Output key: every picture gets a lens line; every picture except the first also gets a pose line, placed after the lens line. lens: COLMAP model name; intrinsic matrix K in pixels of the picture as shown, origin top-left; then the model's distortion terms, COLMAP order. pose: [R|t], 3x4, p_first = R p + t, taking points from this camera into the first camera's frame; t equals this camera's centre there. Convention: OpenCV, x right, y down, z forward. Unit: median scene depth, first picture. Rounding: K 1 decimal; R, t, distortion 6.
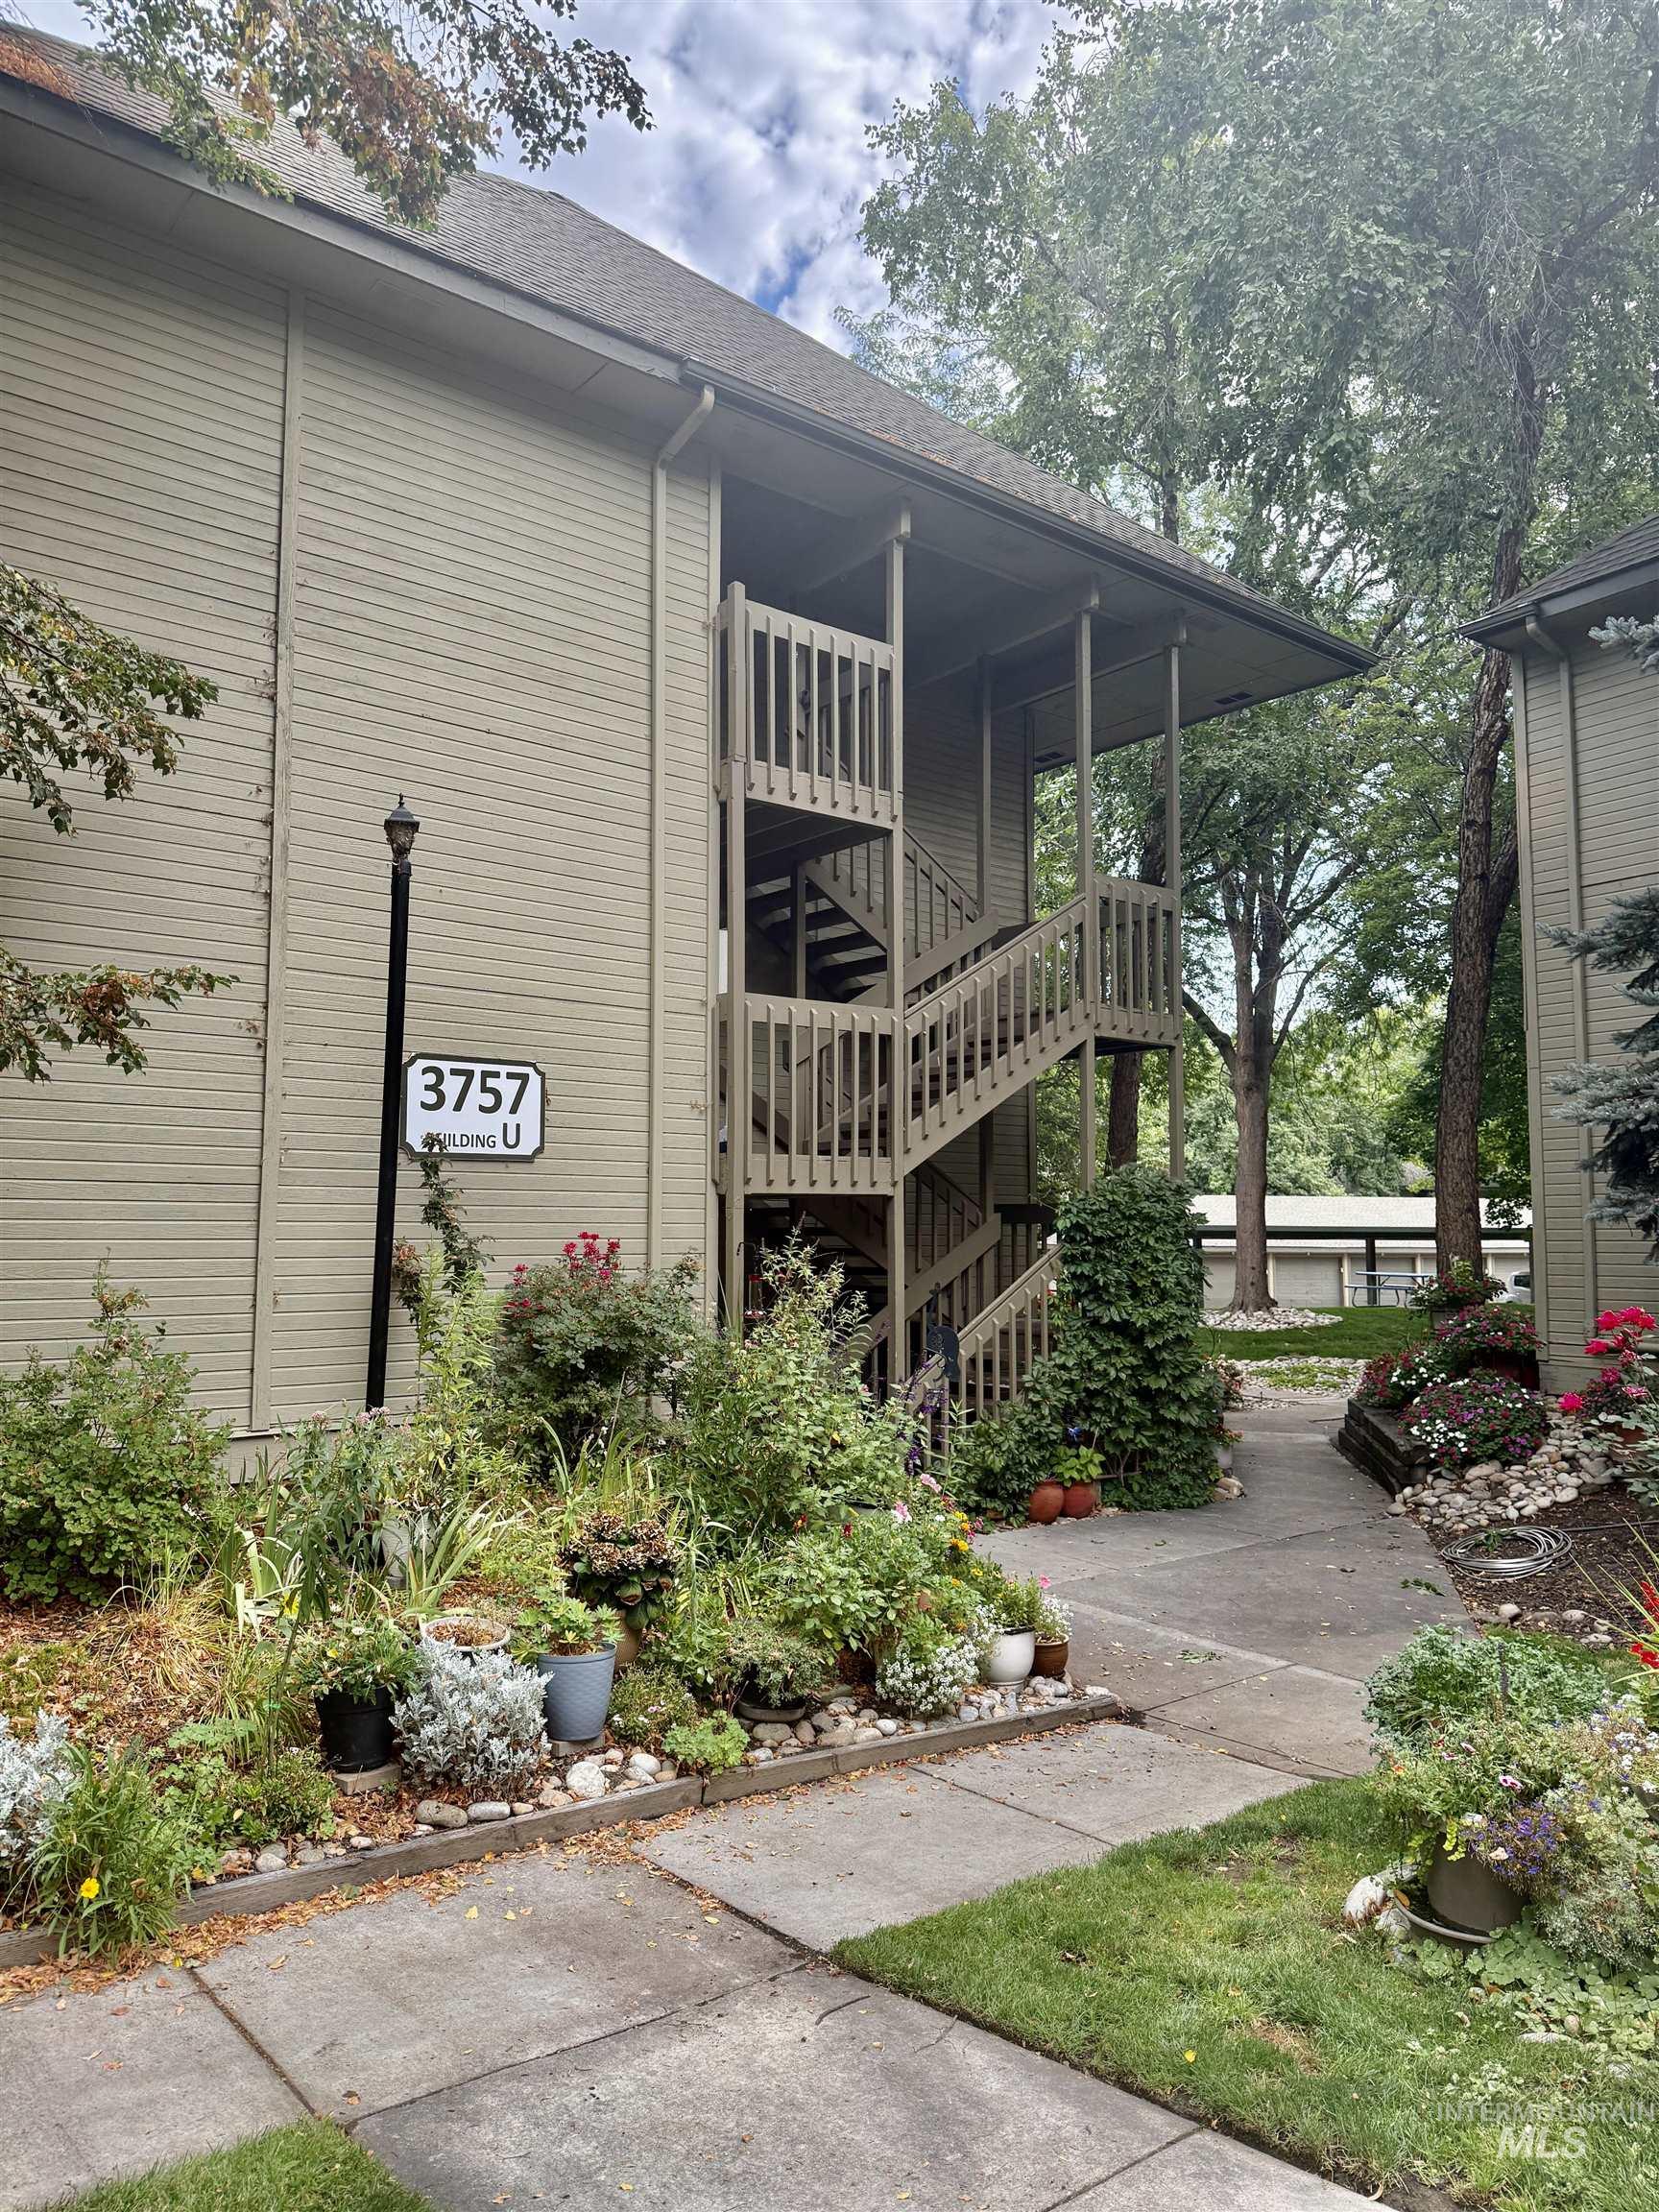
lens RADIAL K [[1520.0, 0, 832.0], [0, 1520.0, 1094.9], [0, 0, 1]] dist [0.000430, -0.007329]
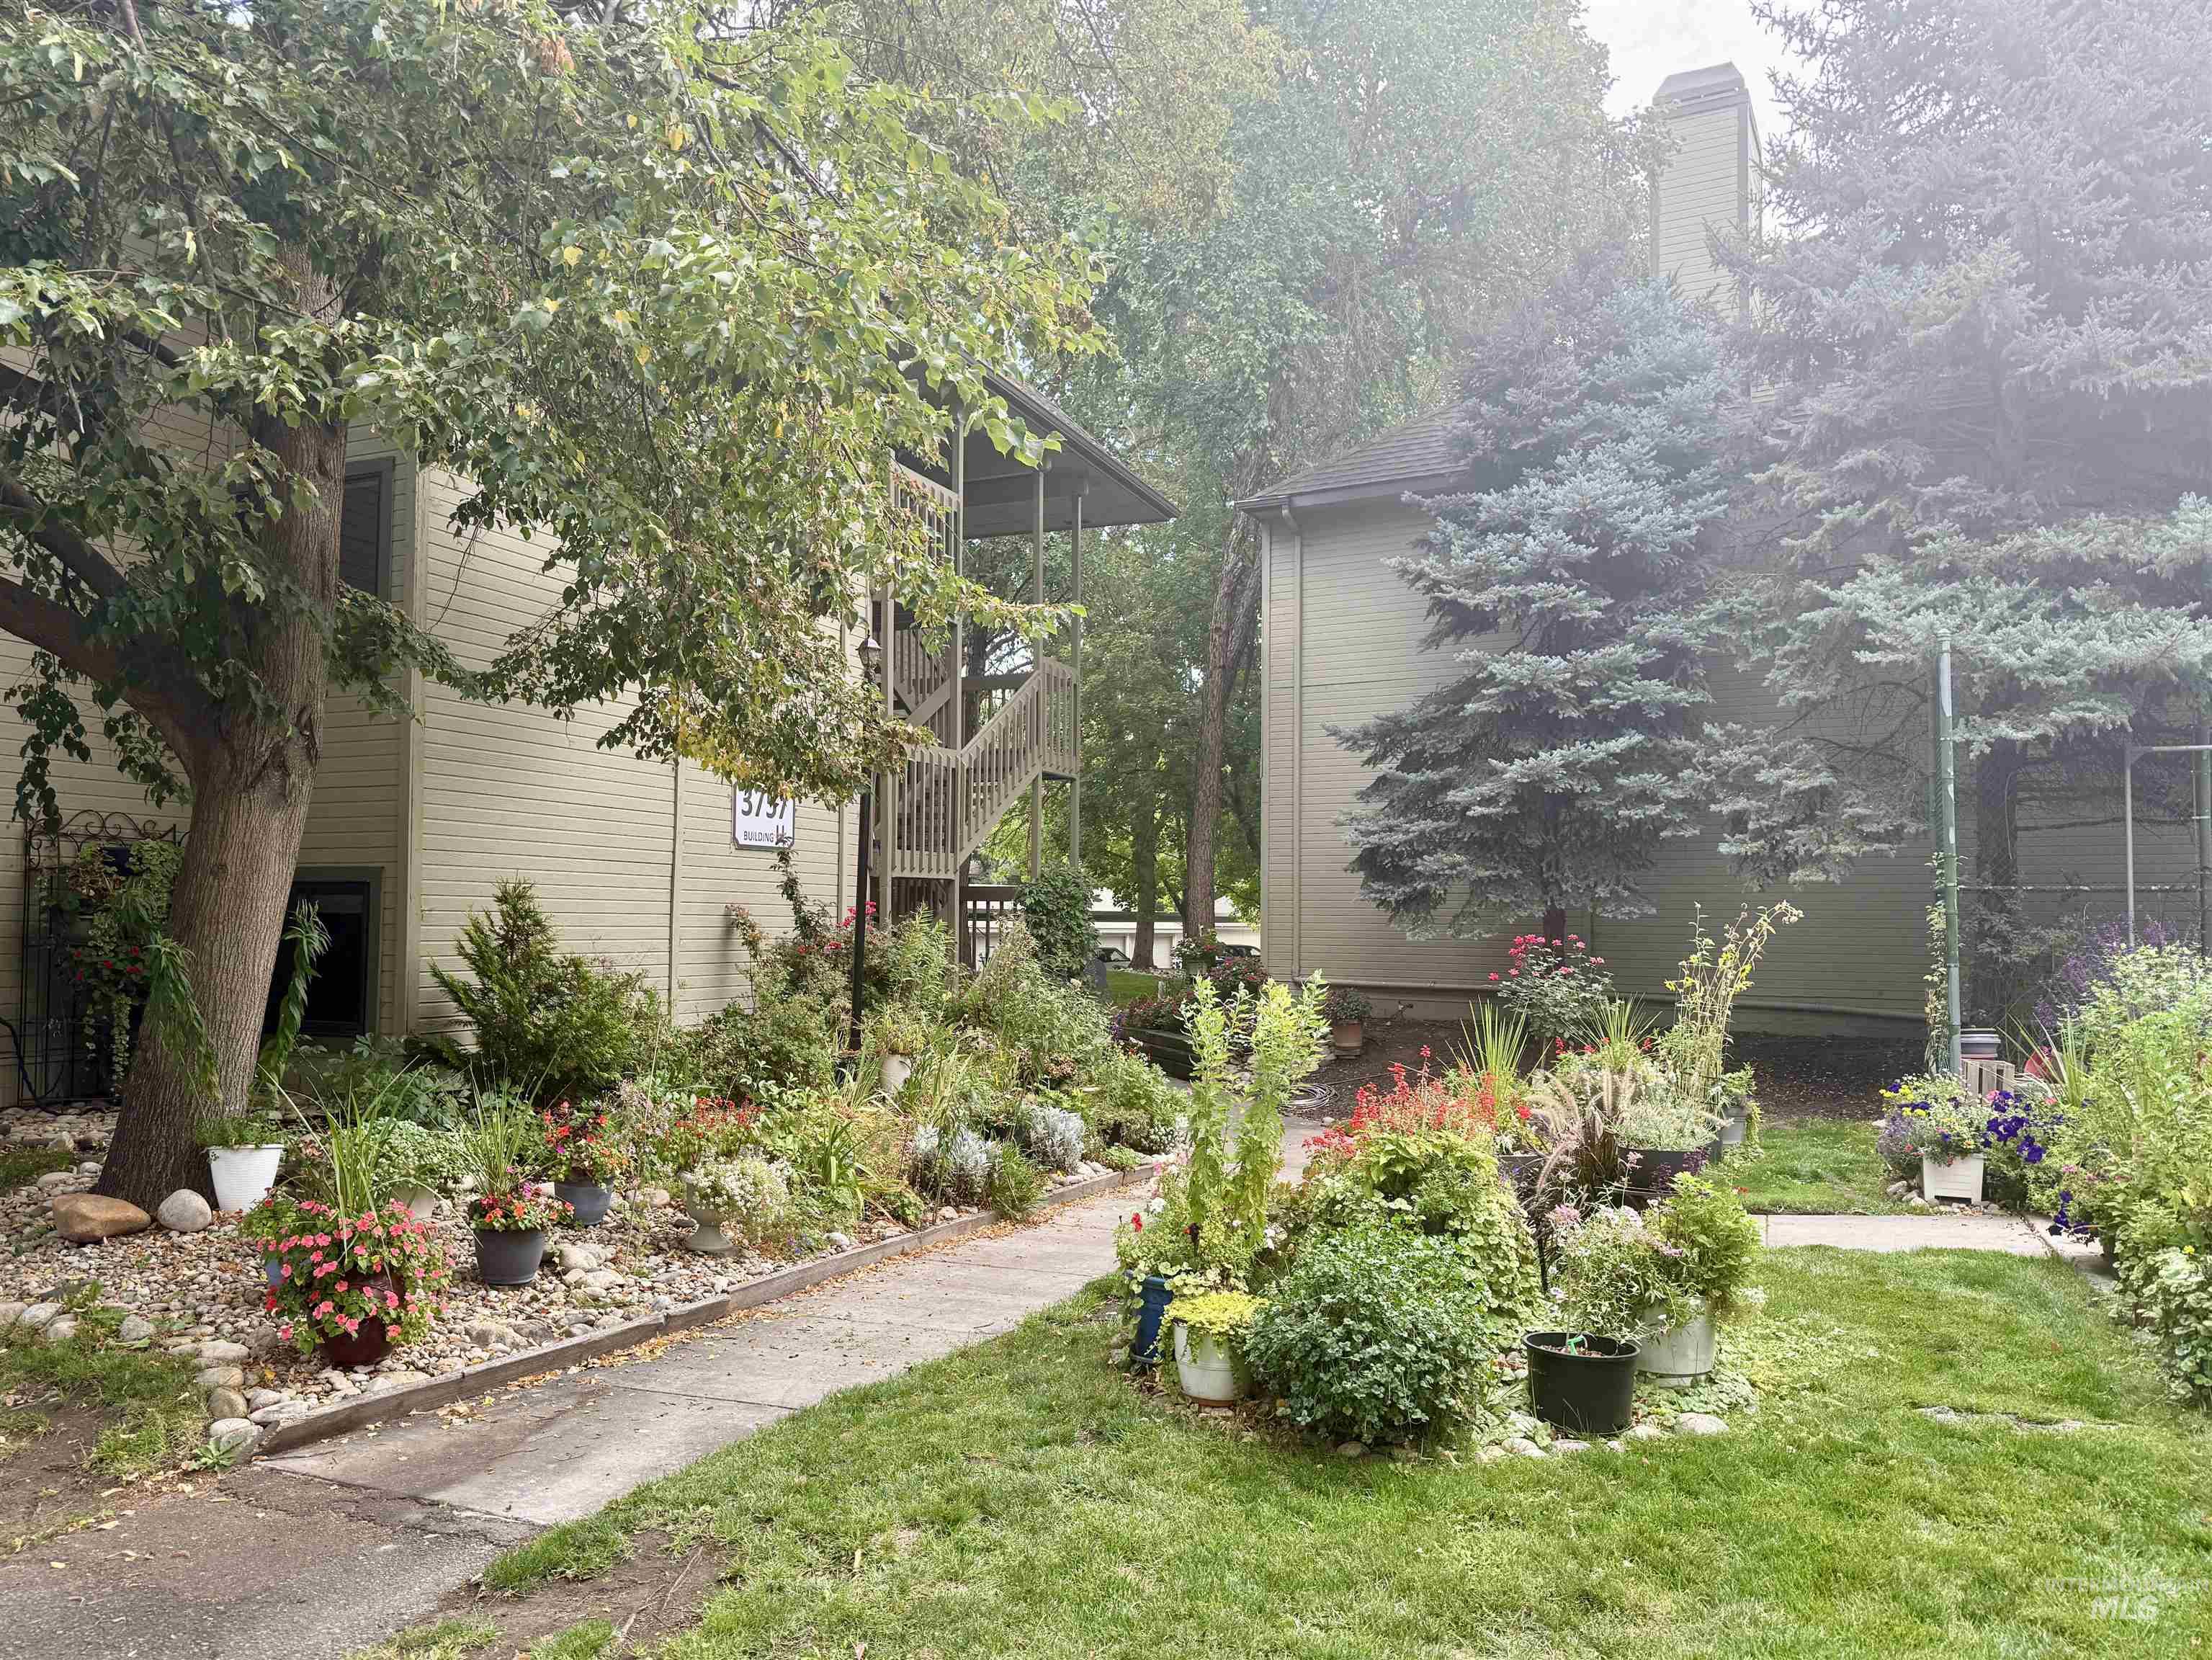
lens RADIAL K [[1520.2, 0, 1097.1], [0, 1520.2, 840.6], [0, 0, 1]] dist [0.000430, -0.007329]
pose [[0.887809, 0.027443, 0.459393, -0.486360], [-0.045249, 0.998589, 0.027793, -0.017091], [-0.457982, -0.045461, 0.887798, -0.342067]]
